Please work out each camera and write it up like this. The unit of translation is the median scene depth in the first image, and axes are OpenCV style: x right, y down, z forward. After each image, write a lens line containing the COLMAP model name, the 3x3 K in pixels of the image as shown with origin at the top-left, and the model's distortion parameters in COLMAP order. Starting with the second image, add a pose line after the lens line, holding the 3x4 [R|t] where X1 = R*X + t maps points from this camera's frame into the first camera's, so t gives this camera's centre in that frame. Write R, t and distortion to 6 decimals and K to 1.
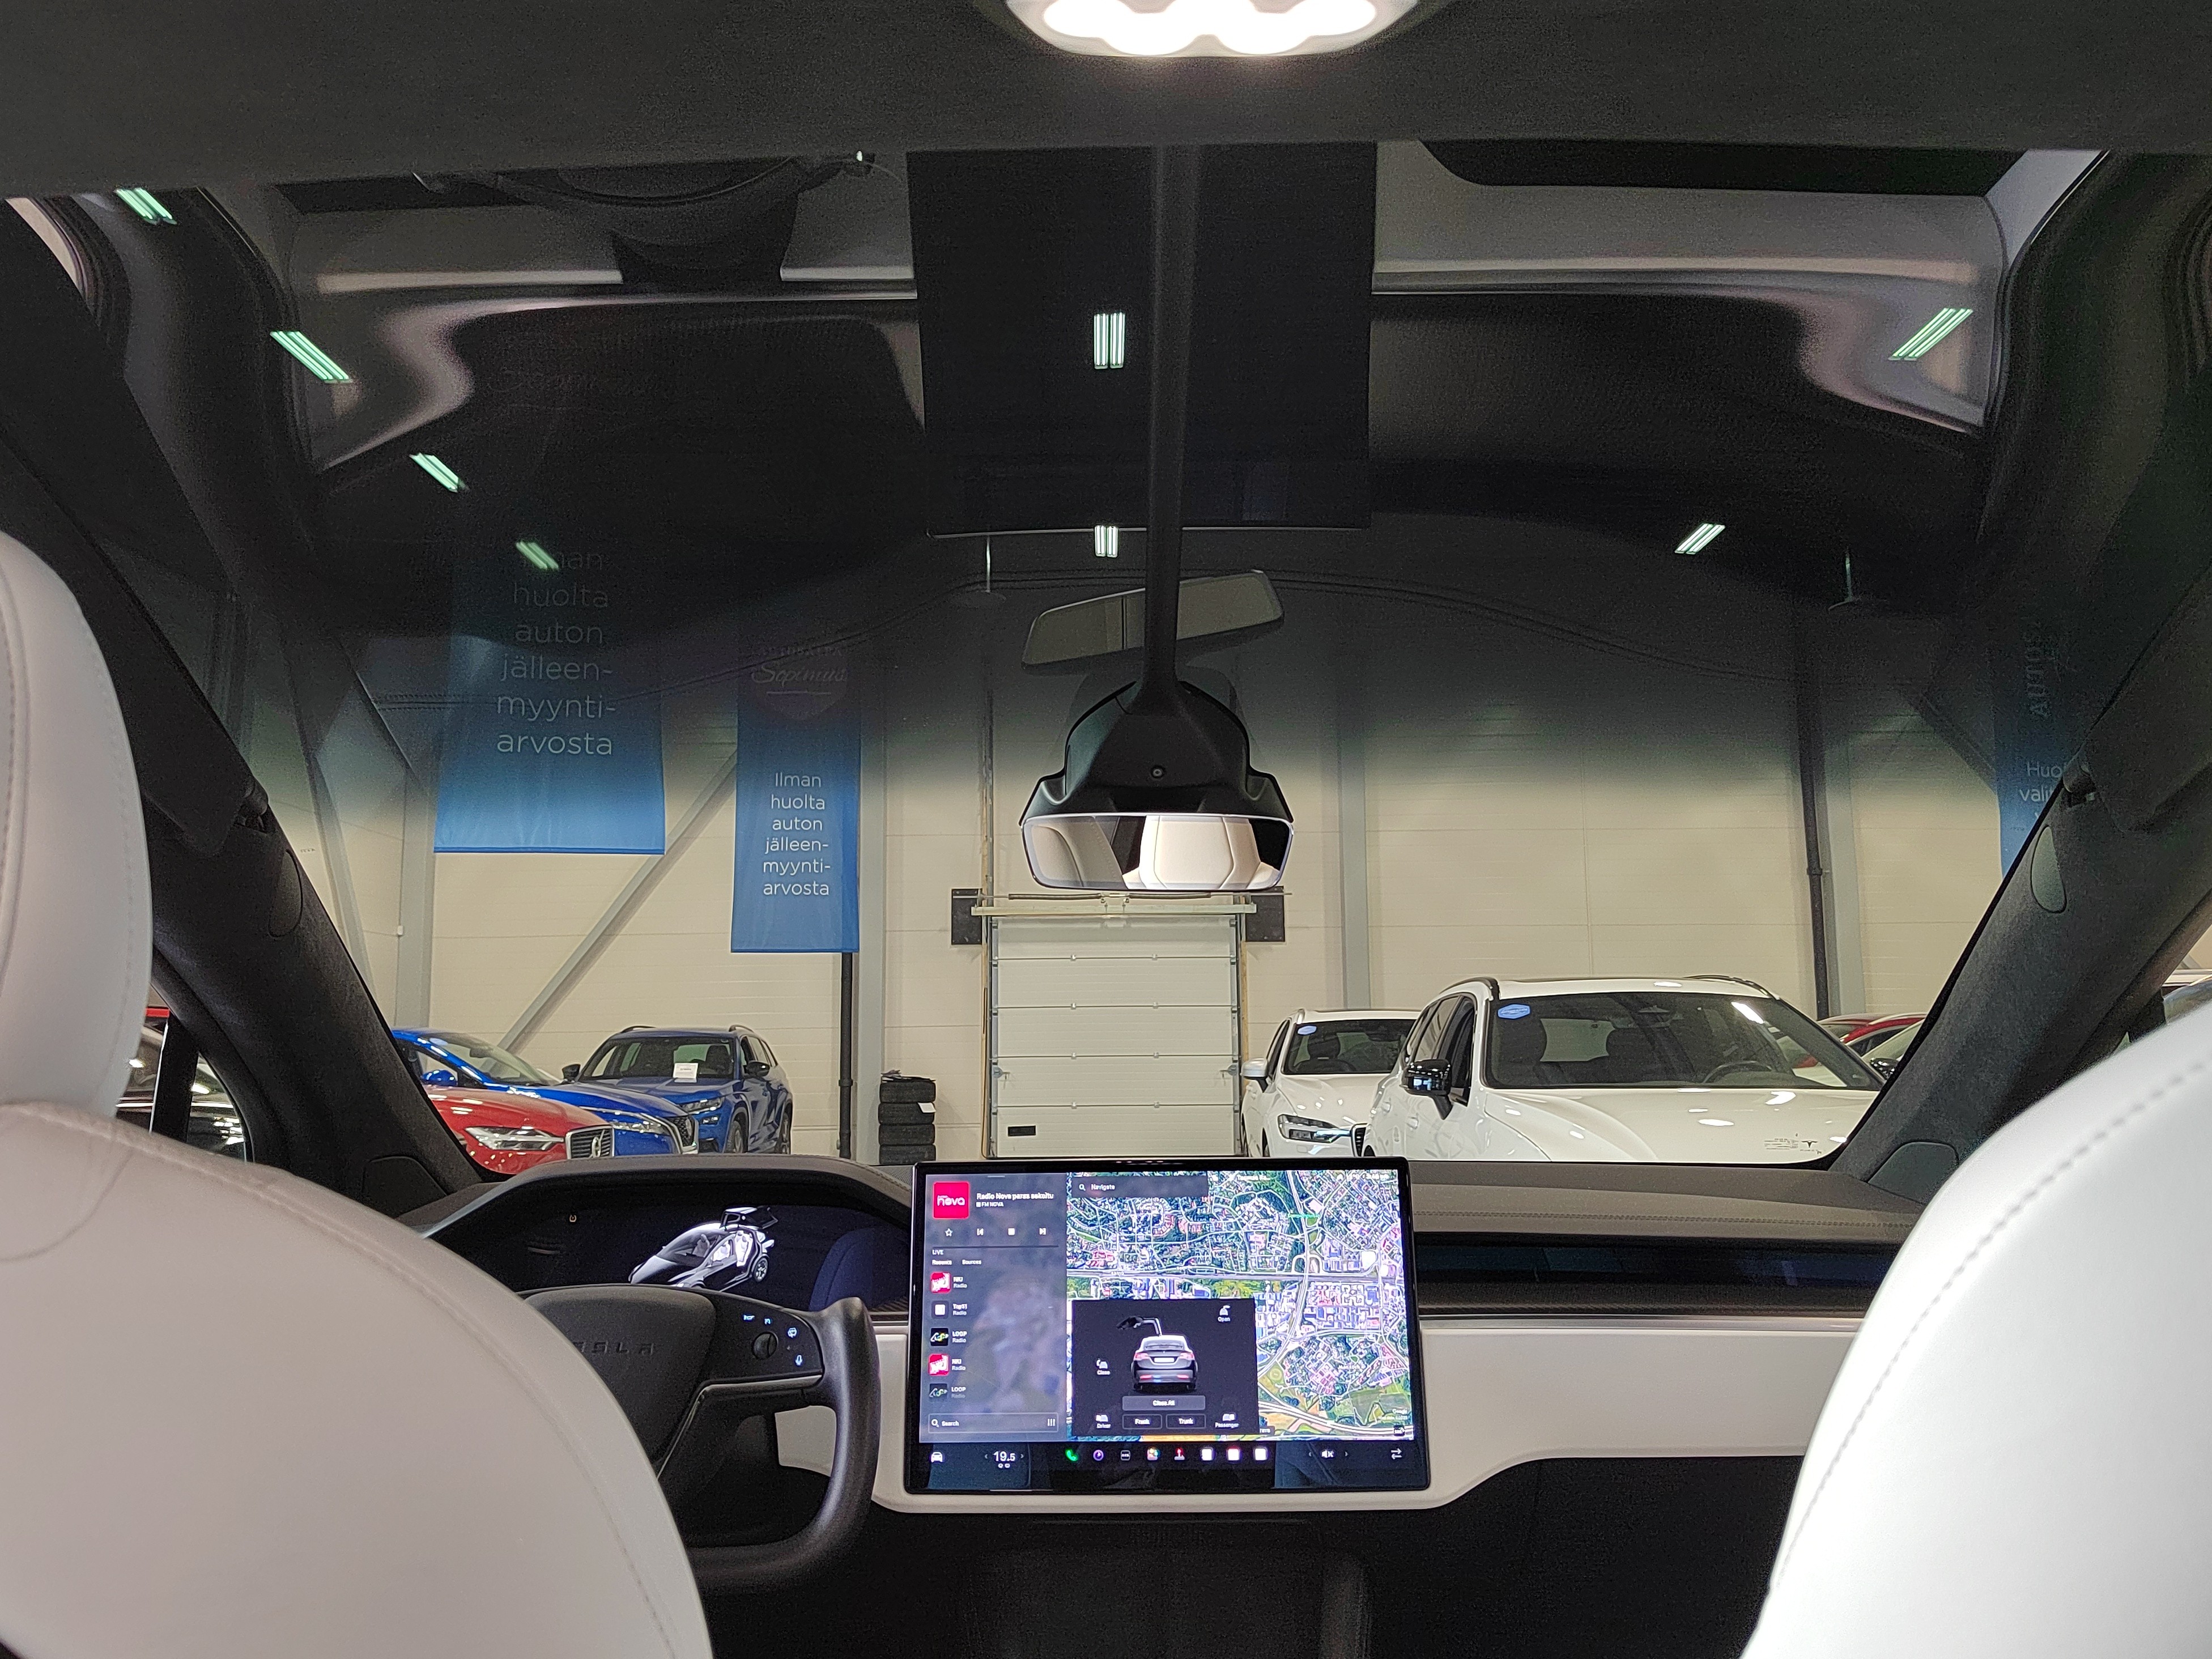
lens RADIAL K [[1796.4, 0, 1098.1], [0, 1796.4, 824.8], [0, 0, 1]] dist [0.048179, -0.069736]
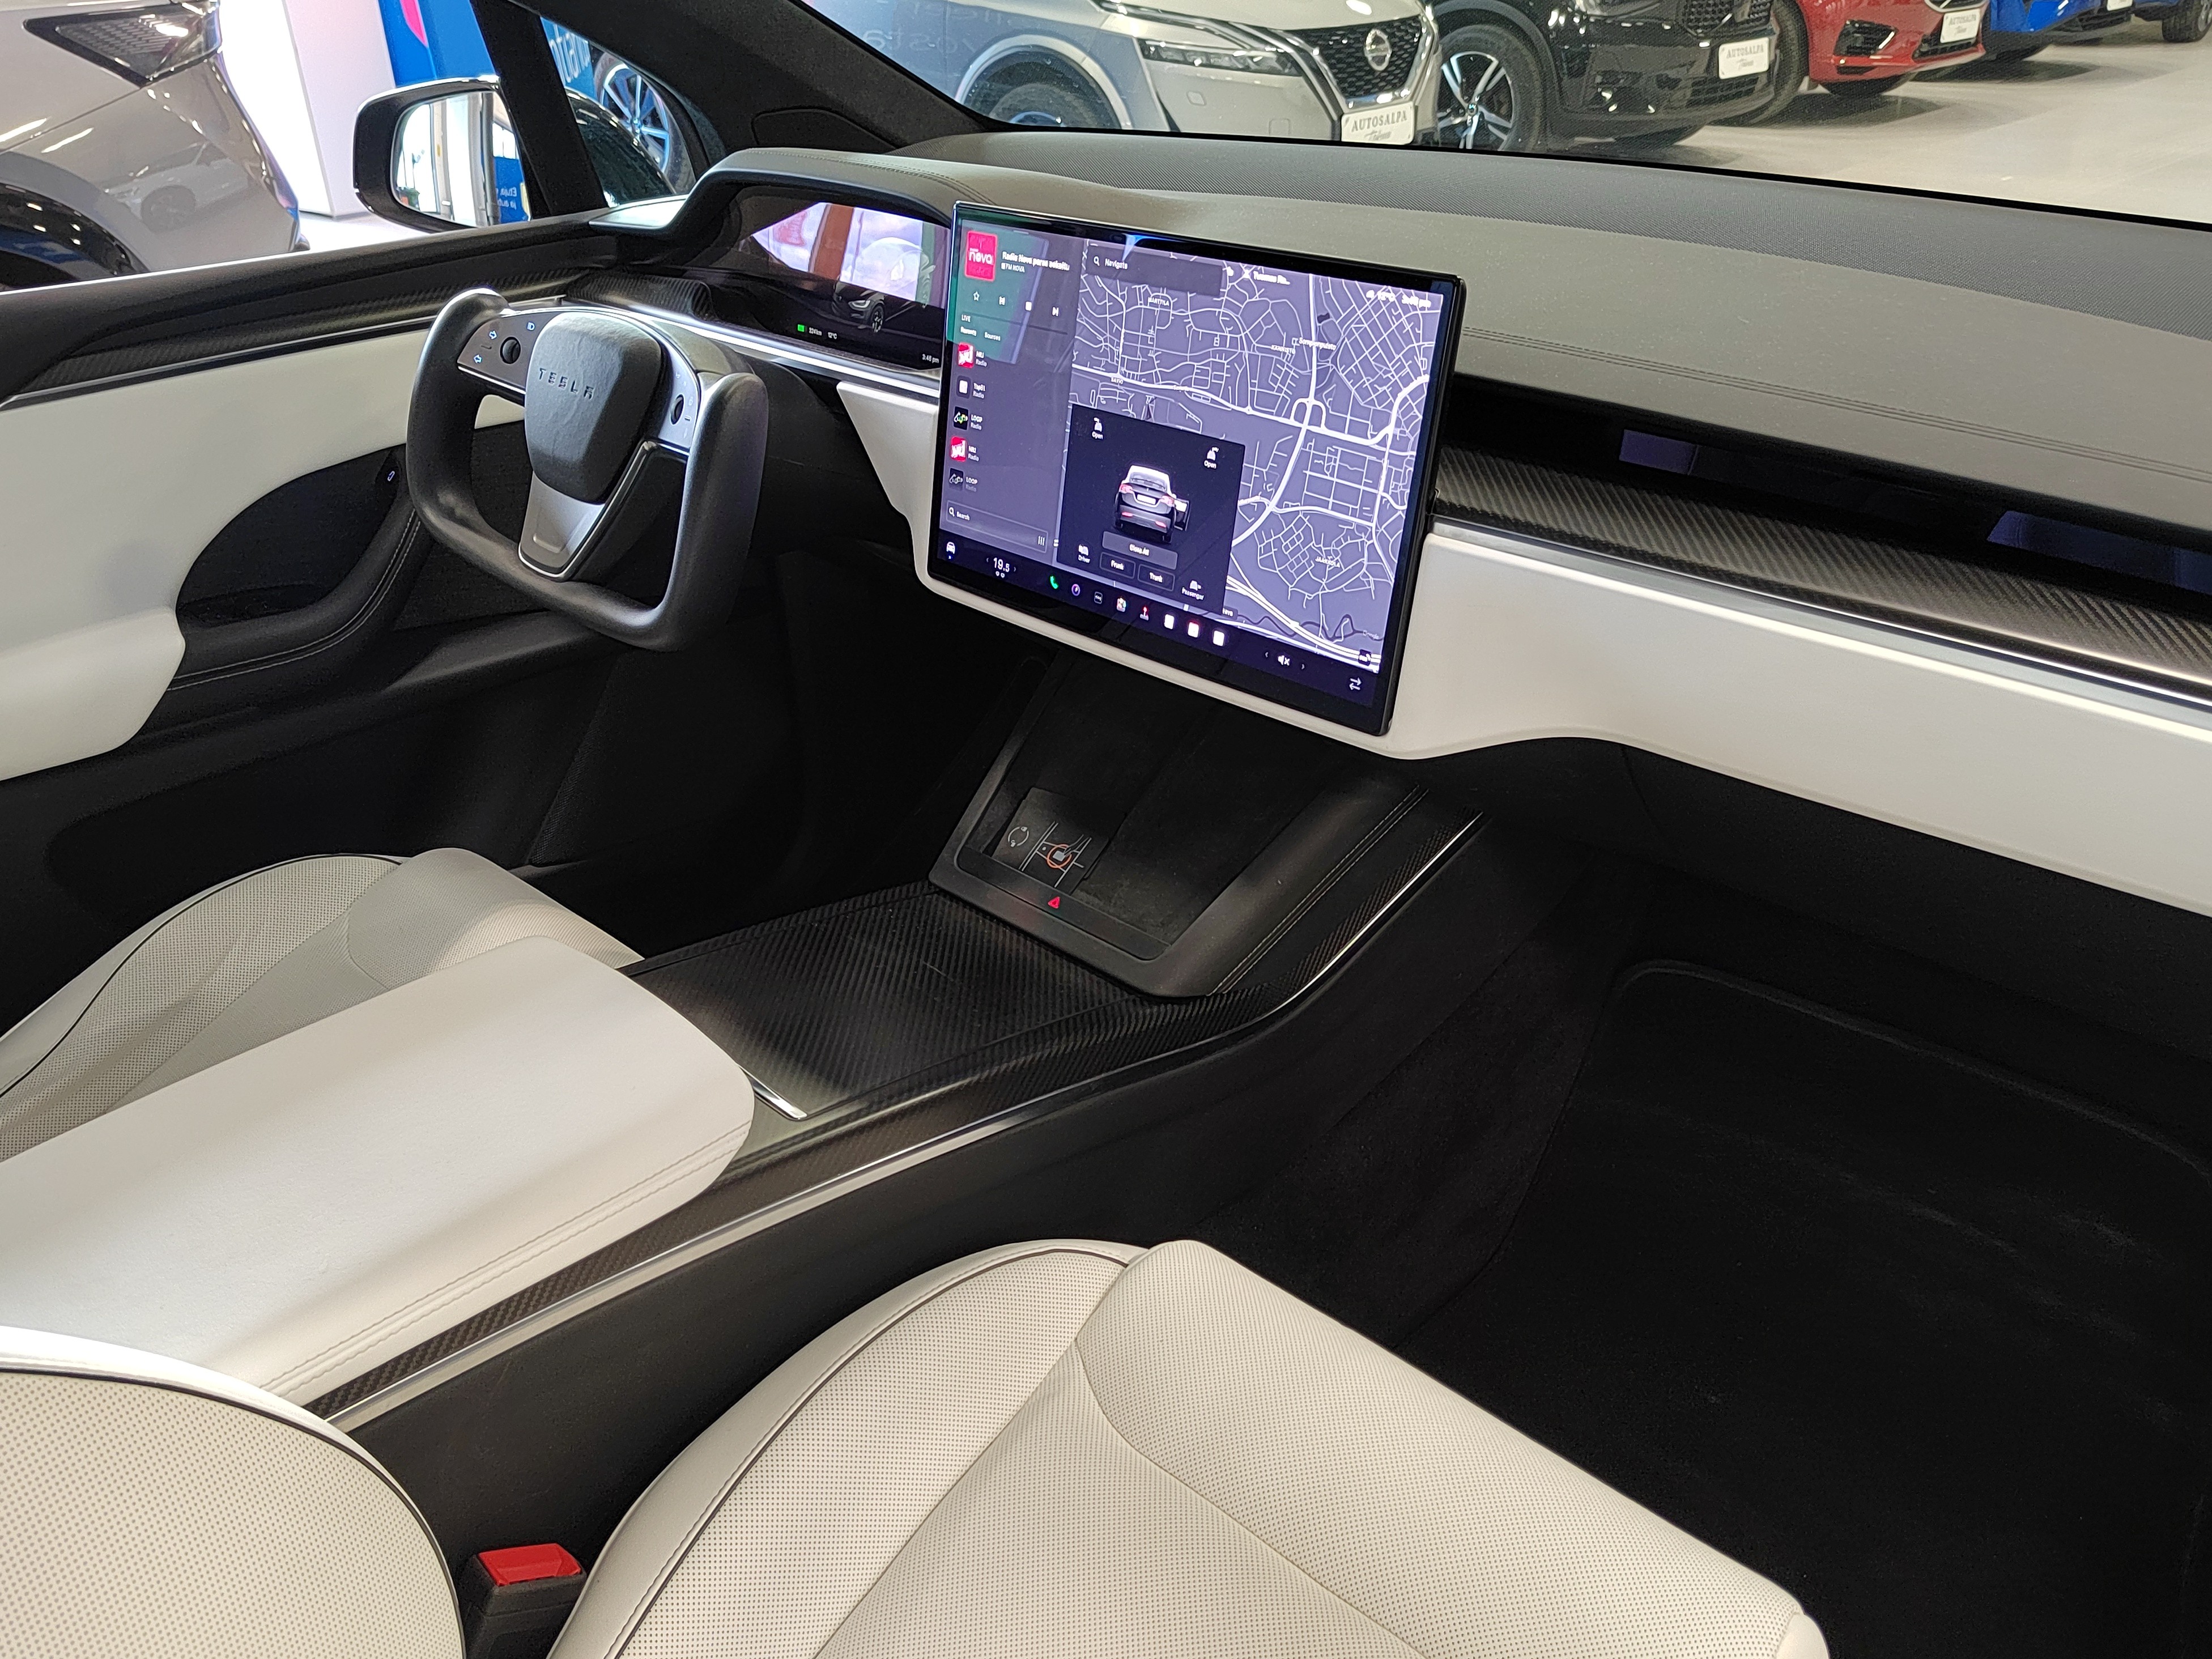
lens RADIAL K [[1796.4, 0, 1083.7], [0, 1796.4, 833.8], [0, 0, 1]] dist [0.048179, -0.069736]
pose [[0.711894, 0.325668, -0.622211, 0.543512], [0.107090, 0.825278, 0.554480, -0.021854], [0.694073, -0.461364, 0.552635, 0.467192]]
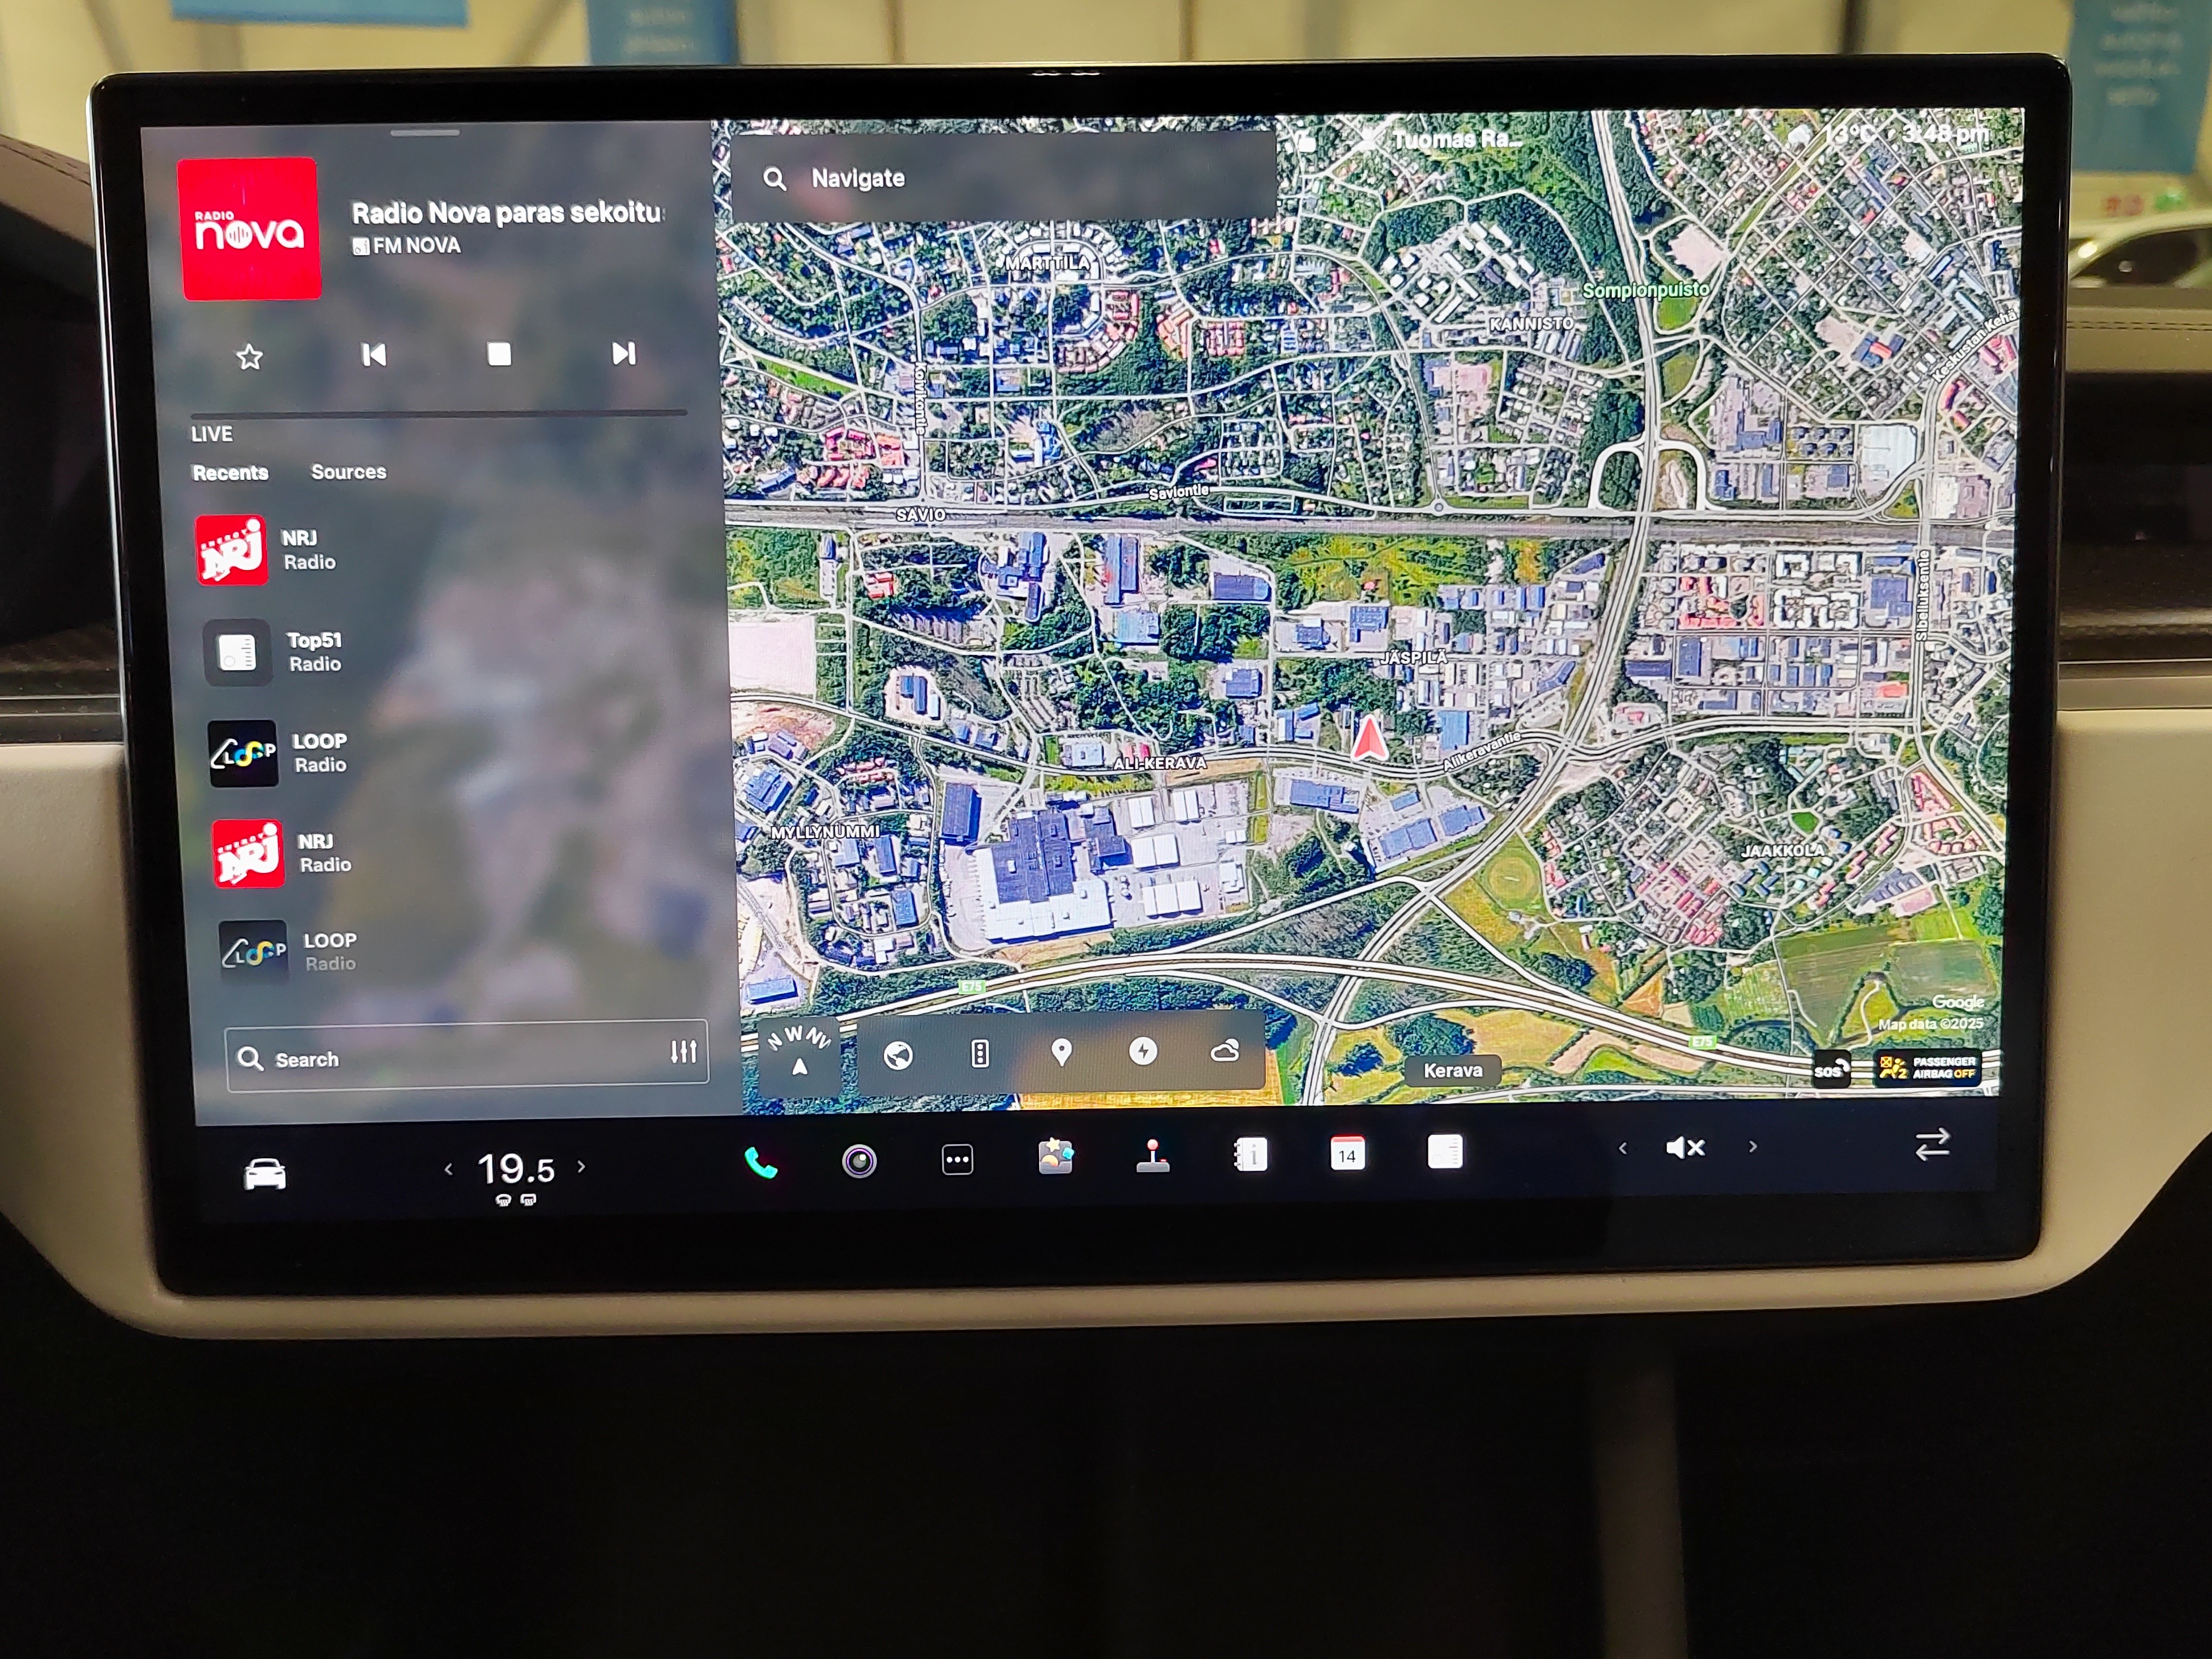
lens RADIAL K [[1796.4, 0, 1135.6], [0, 1796.4, 826.6], [0, 0, 1]] dist [0.048179, -0.069736]
pose [[0.999370, -0.008951, 0.034342, 0.032151], [-0.004786, 0.924842, 0.380322, 0.190217], [-0.035165, -0.380246, 0.924216, 0.736388]]
